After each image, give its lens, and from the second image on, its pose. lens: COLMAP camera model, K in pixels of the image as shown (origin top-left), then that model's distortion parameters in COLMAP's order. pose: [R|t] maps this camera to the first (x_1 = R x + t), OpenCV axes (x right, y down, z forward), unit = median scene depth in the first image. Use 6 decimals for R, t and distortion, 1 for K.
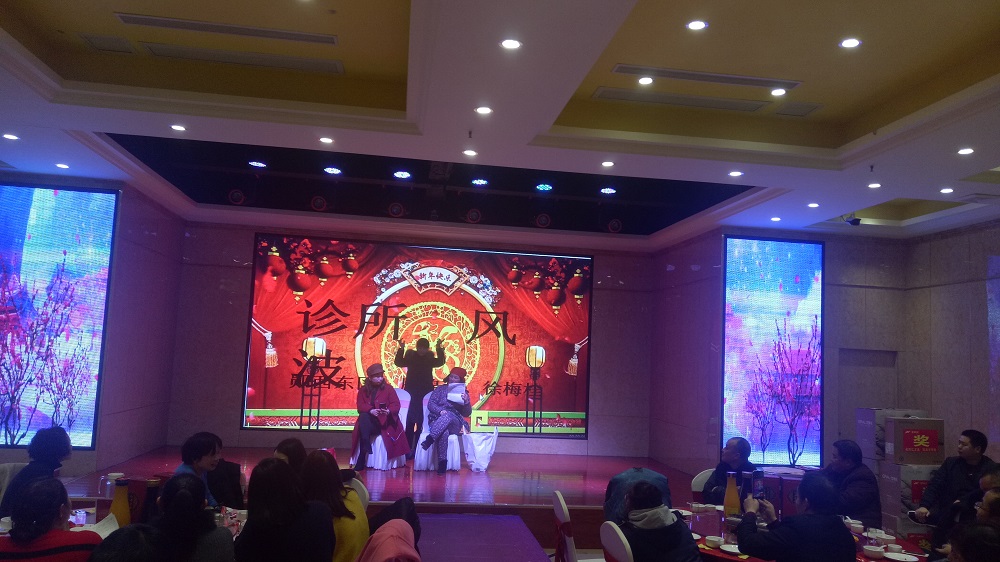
lens RADIAL K [[737.9, 0, 500.0], [0, 737.9, 281.0], [0, 0, 1]] dist [0.015768, 0.000036]
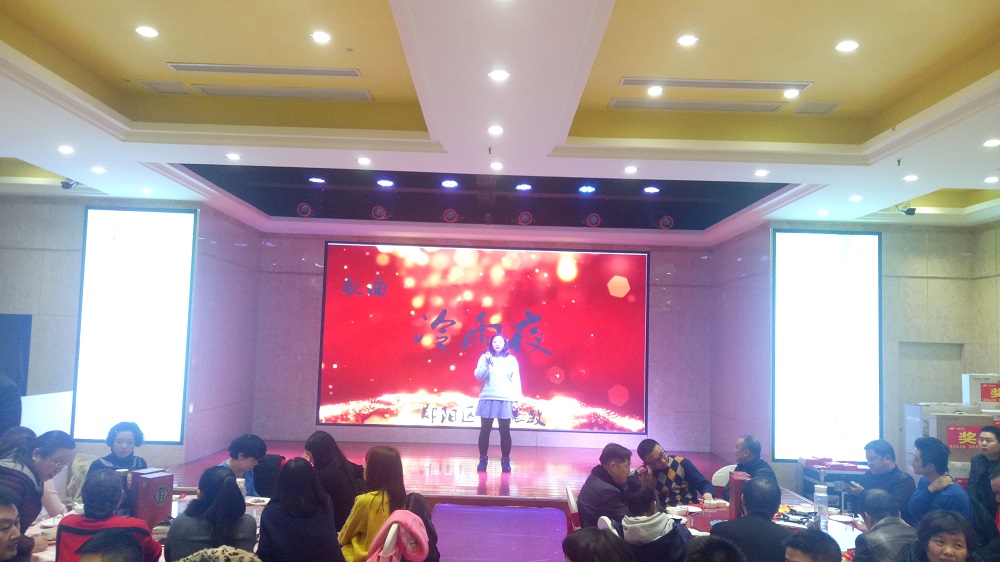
lens RADIAL K [[742.3, 0, 499.2], [0, 742.3, 283.3], [0, 0, 1]] dist [0.010180, -0.000678]
pose [[0.990755, -0.026289, -0.133092, 0.080430], [0.028380, 0.999501, 0.013835, -0.016190], [0.132662, -0.017484, 0.991007, -0.042479]]
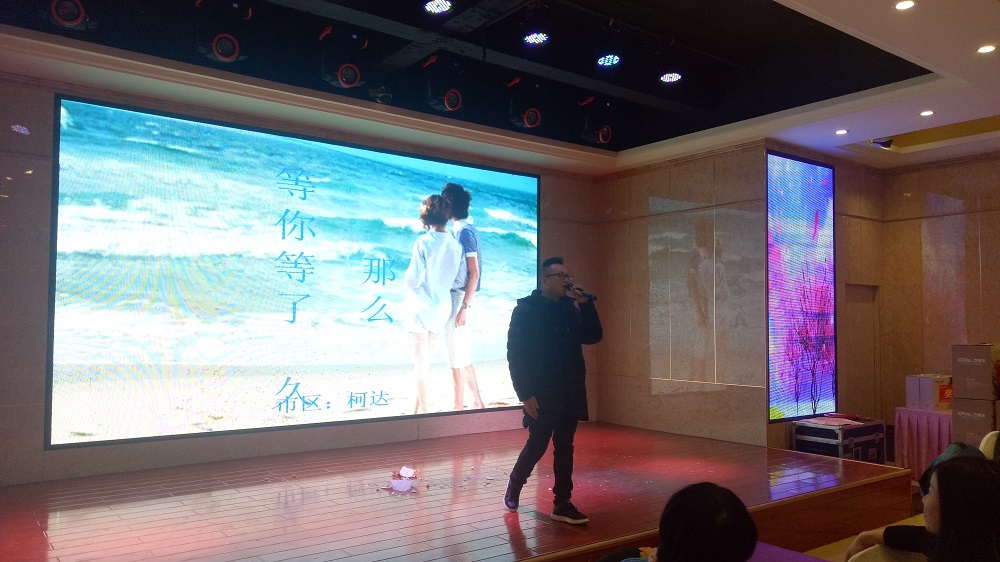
lens RADIAL K [[737.9, 0, 500.0], [0, 737.9, 281.0], [0, 0, 1]] dist [0.015768, 0.000036]
pose [[0.868464, -0.013604, 0.495566, -0.421341], [-0.013619, 0.998592, 0.051278, 0.052955], [-0.495566, -0.051283, 0.867055, 0.476387]]
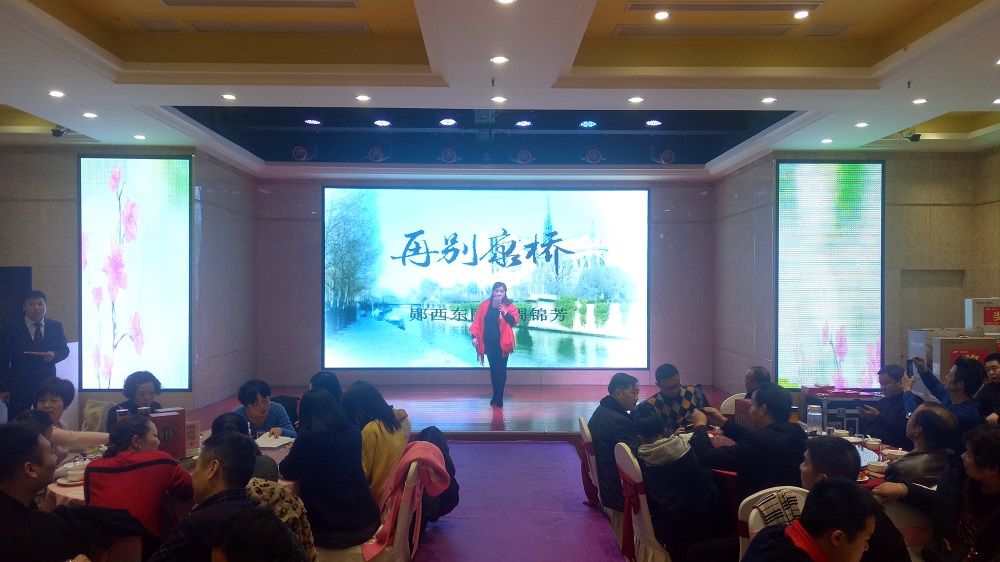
lens RADIAL K [[742.3, 0, 499.2], [0, 742.3, 283.3], [0, 0, 1]] dist [0.010180, -0.000678]
pose [[0.991082, -0.043882, -0.125824, 0.063752], [0.055063, 0.994702, 0.086808, -0.006373], [0.121348, -0.092962, 0.988247, -0.040841]]
